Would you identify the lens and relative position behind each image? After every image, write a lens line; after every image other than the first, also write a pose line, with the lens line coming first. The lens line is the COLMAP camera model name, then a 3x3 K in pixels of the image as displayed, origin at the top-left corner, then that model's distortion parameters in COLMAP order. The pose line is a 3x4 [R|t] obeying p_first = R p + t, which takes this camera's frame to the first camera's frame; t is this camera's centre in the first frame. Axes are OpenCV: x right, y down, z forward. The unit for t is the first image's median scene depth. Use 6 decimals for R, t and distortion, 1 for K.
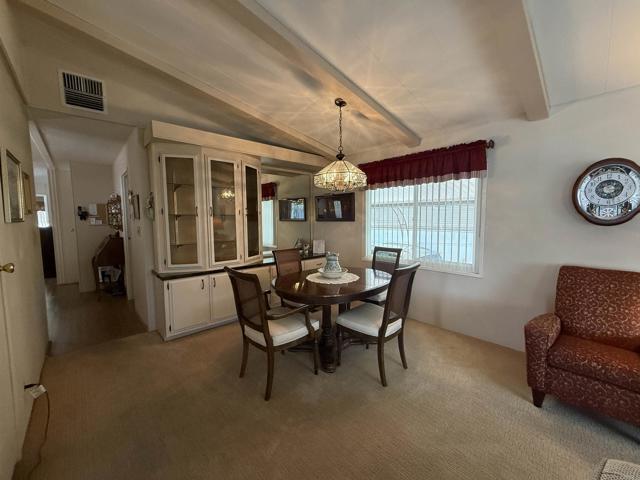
lens RADIAL K [[254.8, 0, 318.9], [0, 254.8, 237.3], [0, 0, 1]] dist [0.000997, 0.000593]
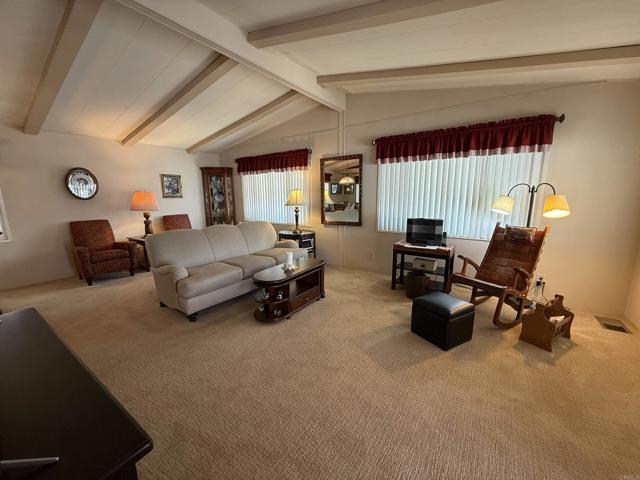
lens RADIAL K [[254.8, 0, 317.0], [0, 254.8, 244.8], [0, 0, 1]] dist [0.000997, 0.000593]
pose [[-0.199027, -0.179171, 0.963476, -0.936263], [0.082827, 0.976552, 0.198712, 0.039729], [-0.976487, 0.119351, -0.179520, -0.309730]]
